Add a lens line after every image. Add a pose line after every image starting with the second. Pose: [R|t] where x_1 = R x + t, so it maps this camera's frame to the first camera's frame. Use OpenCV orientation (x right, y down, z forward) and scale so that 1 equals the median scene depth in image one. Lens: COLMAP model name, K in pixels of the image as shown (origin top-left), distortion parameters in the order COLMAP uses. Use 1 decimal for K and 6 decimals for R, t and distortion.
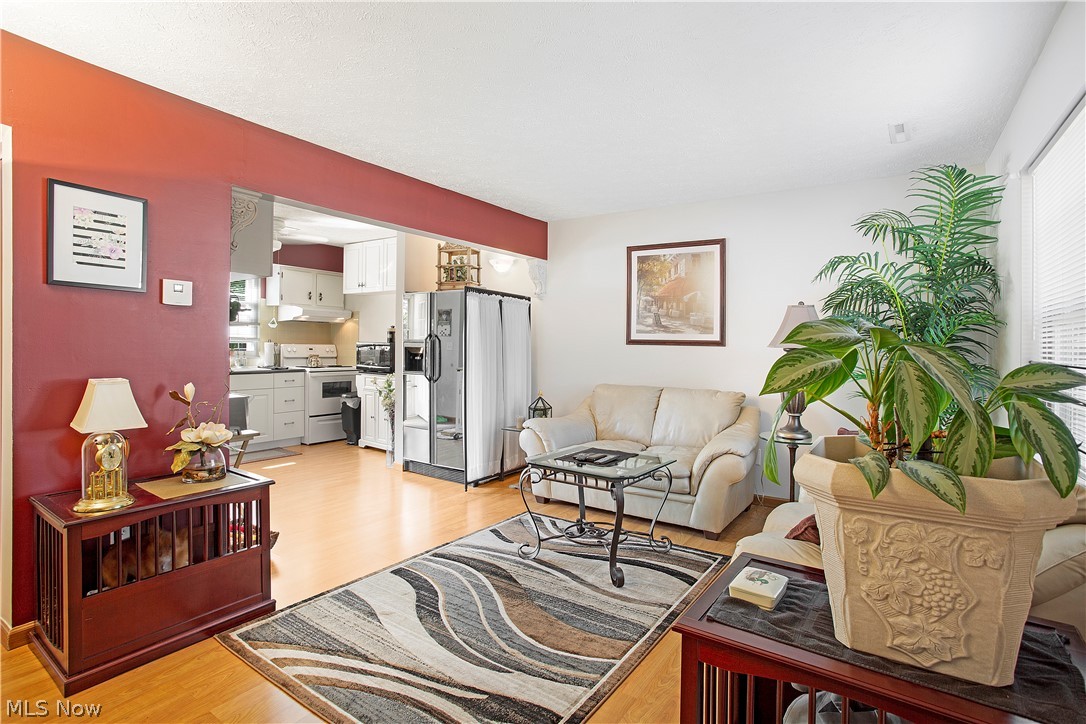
lens RADIAL K [[544.5, 0, 544.8], [0, 544.5, 346.6], [0, 0, 1]] dist [-0.074578, 0.043387]
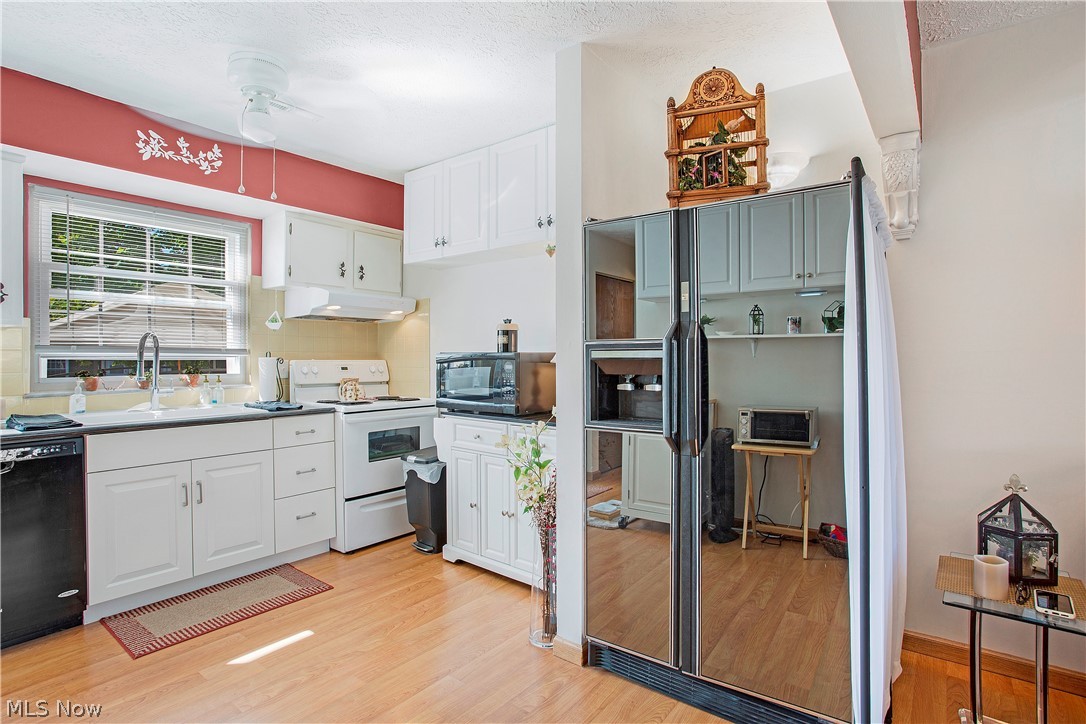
lens RADIAL K [[531.6, 0, 543.0], [0, 531.6, 362.0], [0, 0, 1]] dist [-0.058913, 0.025162]
pose [[0.999106, -0.016344, -0.038992, -0.231064], [0.016377, 0.999866, 0.000527, 0.001317], [0.038978, -0.001165, 0.999239, 0.512743]]
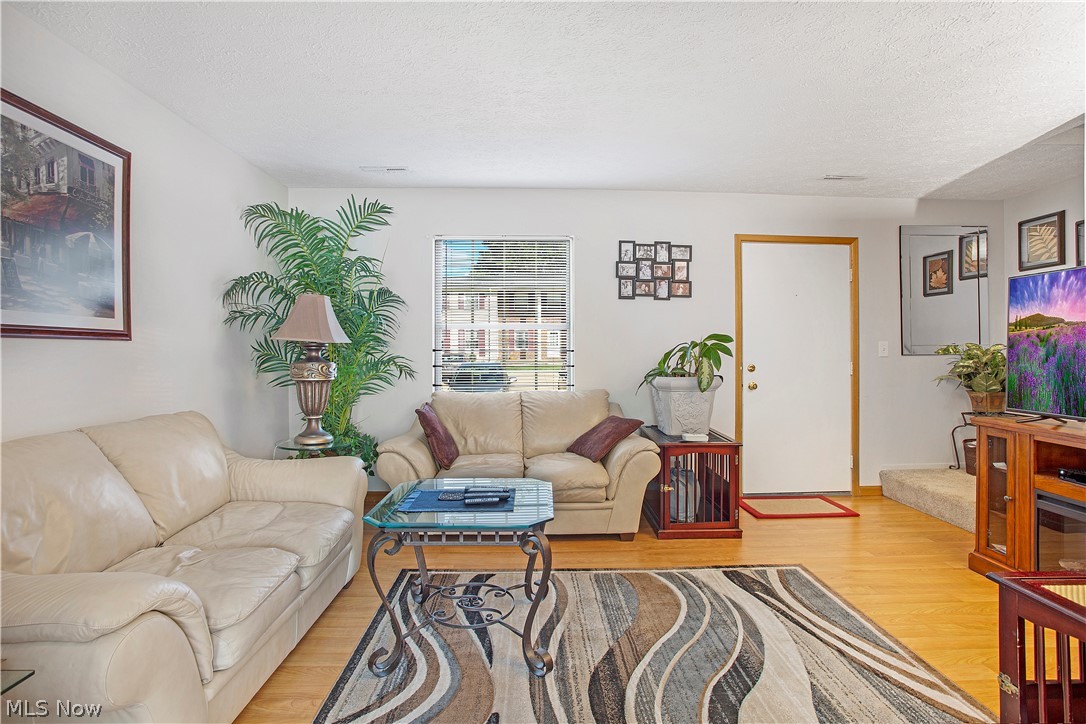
lens RADIAL K [[544.5, 0, 544.8], [0, 544.5, 346.6], [0, 0, 1]] dist [-0.074578, 0.043387]
pose [[-0.595088, -0.010552, 0.803592, -0.269370], [0.001746, 0.999894, 0.014423, -0.000324], [-0.803659, 0.009986, -0.595006, 0.686020]]
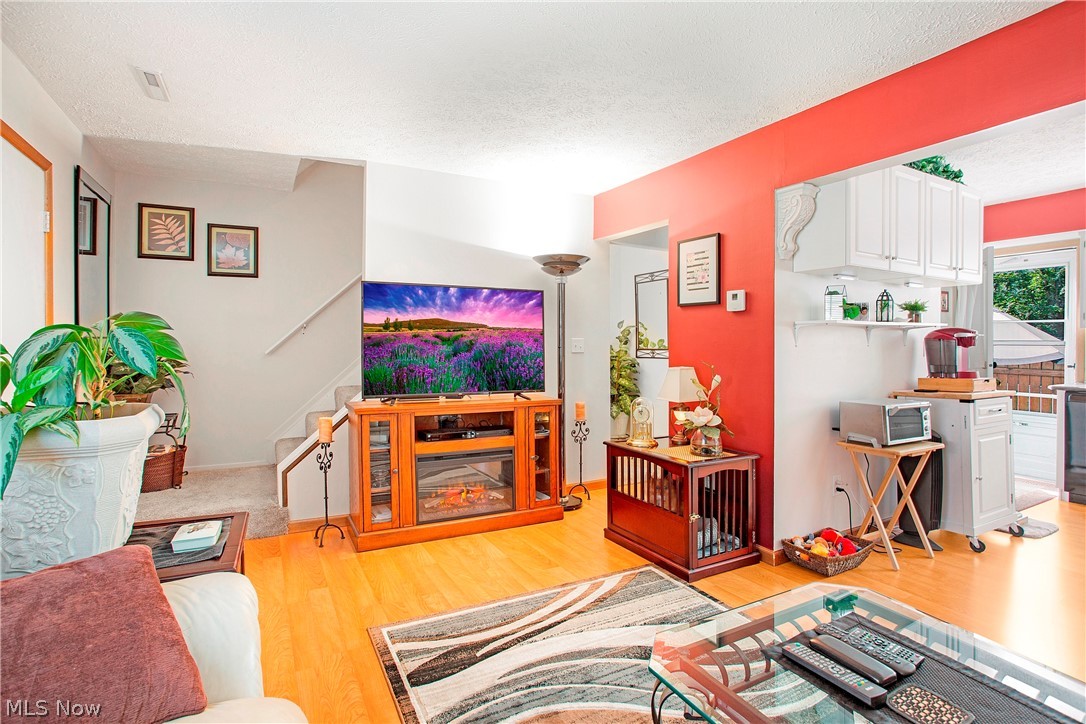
lens RADIAL K [[525.2, 0, 544.7], [0, 525.2, 345.6], [0, 0, 1]] dist [-0.057338, 0.000032]
pose [[-0.453661, -0.018009, -0.890992, 0.235428], [-0.027629, 0.999599, -0.006137, 0.008523], [0.890746, 0.021833, -0.453977, 0.481116]]
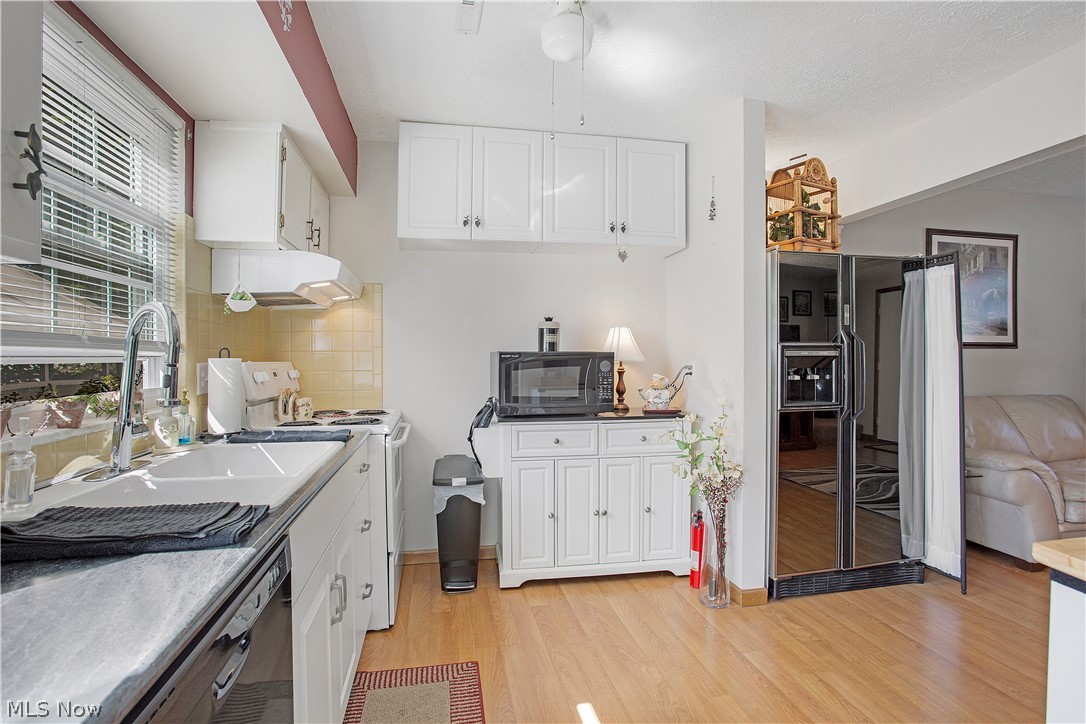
lens RADIAL K [[515.2, 0, 543.0], [0, 515.2, 362.0], [0, 0, 1]] dist [-0.054511, 0.018461]
pose [[0.701247, -0.027415, 0.712391, -0.617515], [0.021158, 0.999620, 0.017641, -0.006658], [-0.712604, 0.002702, 0.701561, 0.686668]]
